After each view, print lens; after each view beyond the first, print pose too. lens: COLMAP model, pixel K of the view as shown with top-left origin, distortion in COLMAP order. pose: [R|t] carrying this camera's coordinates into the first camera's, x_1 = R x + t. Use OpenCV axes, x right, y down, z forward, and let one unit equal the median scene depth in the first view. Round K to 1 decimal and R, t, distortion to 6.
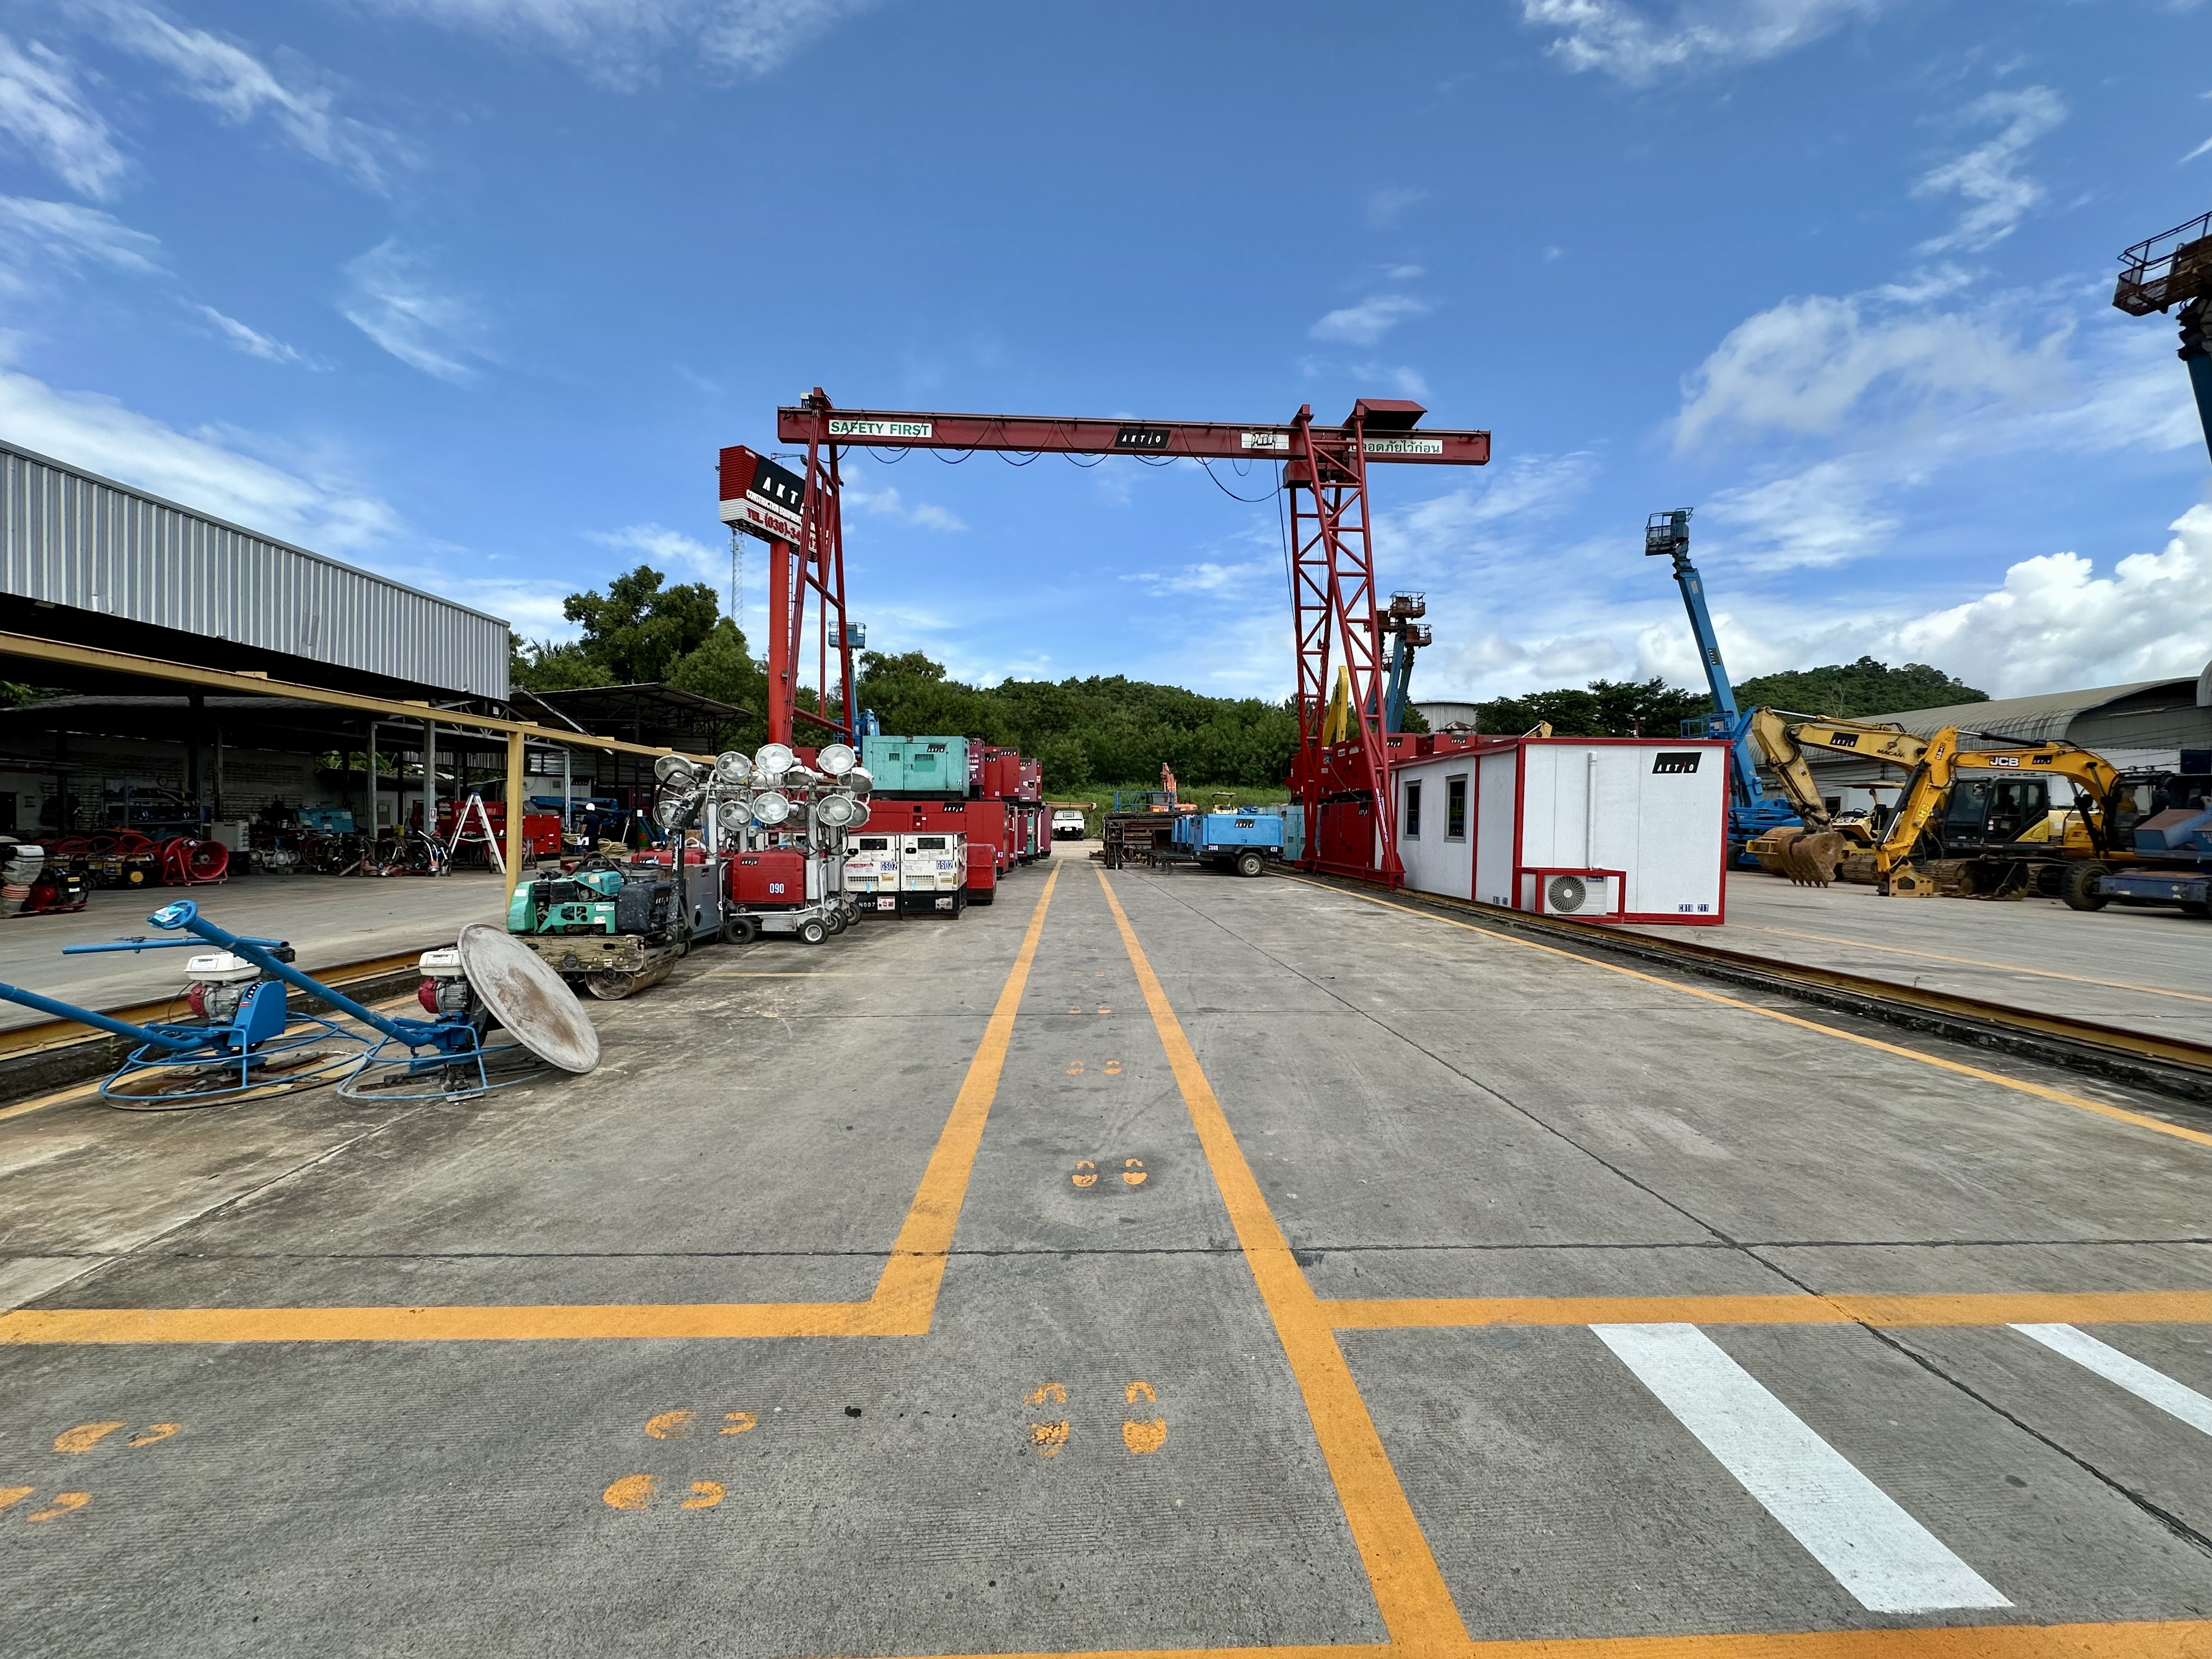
lens RADIAL K [[899.6, 0, 1106.0], [0, 899.6, 829.5], [0, 0, 1]] dist [0.003620, 0.000562]
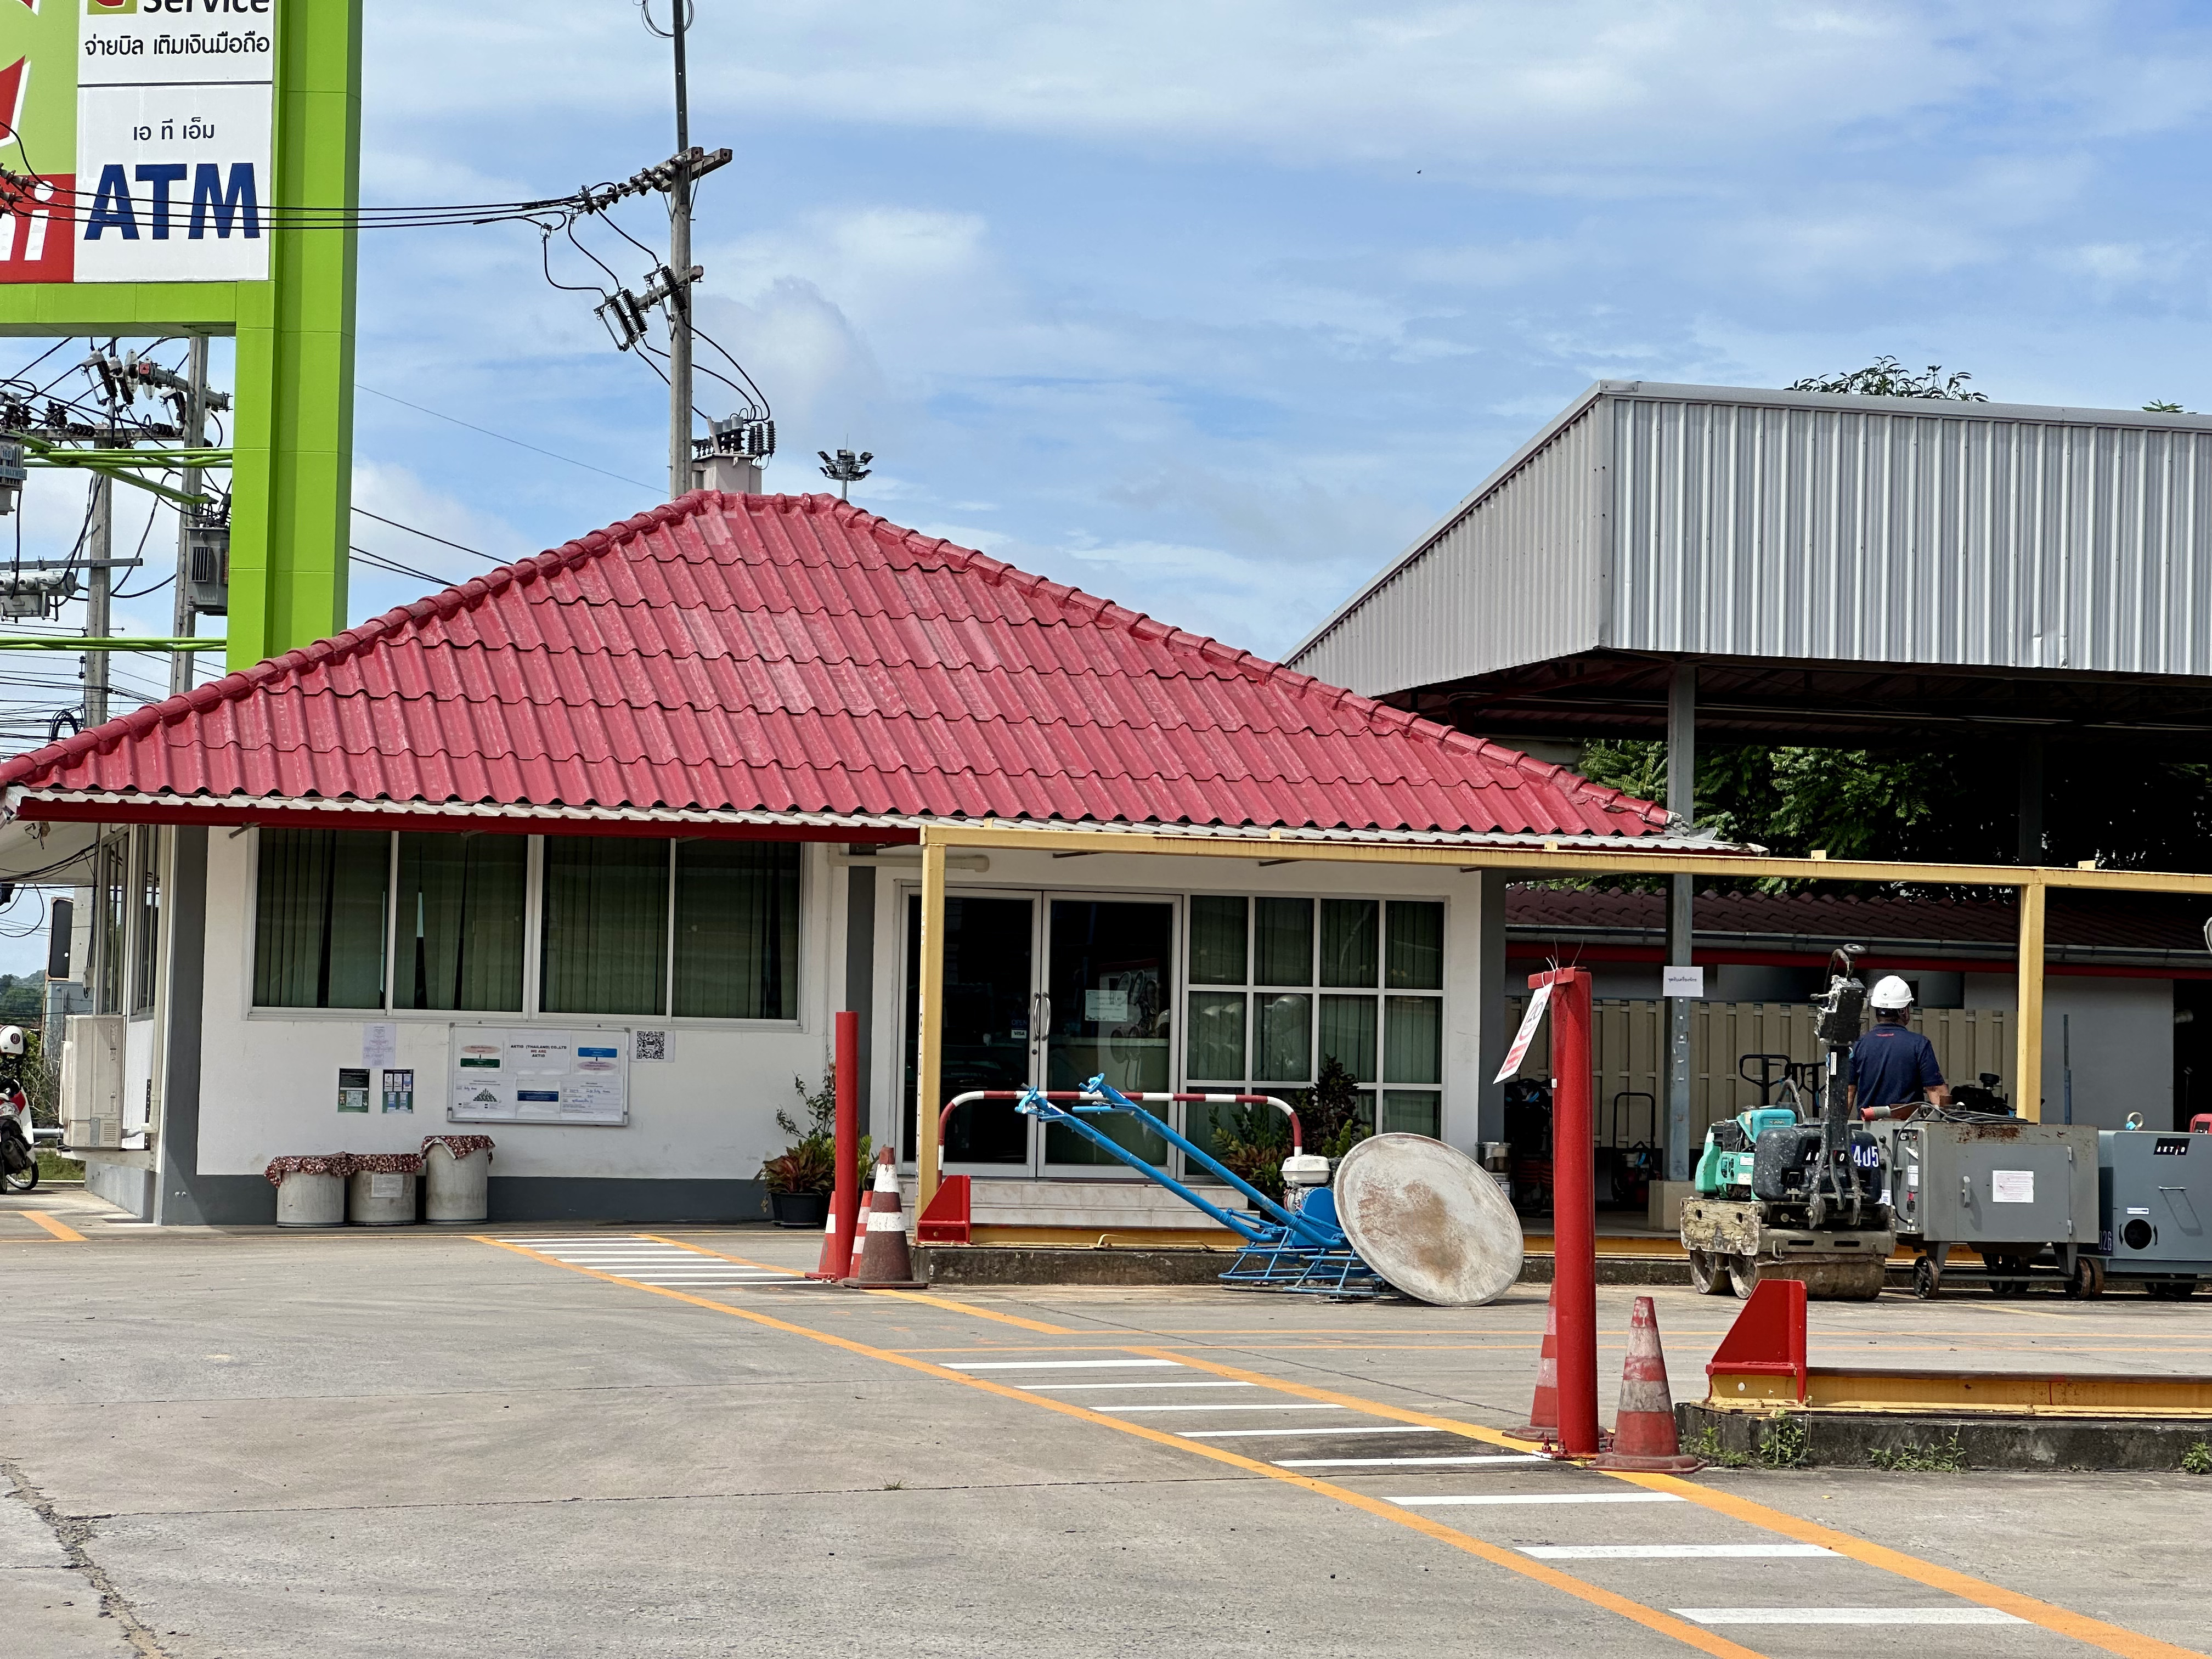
lens RADIAL K [[4797.7, 0, 1106.0], [0, 4797.7, 829.5], [0, 0, 1]] dist [-0.020658, -0.054183]
pose [[0.233133, -0.050860, -0.971114, 0.883613], [-0.032124, 0.997684, -0.059963, 0.022101], [0.971914, 0.045175, 0.230959, -0.094563]]
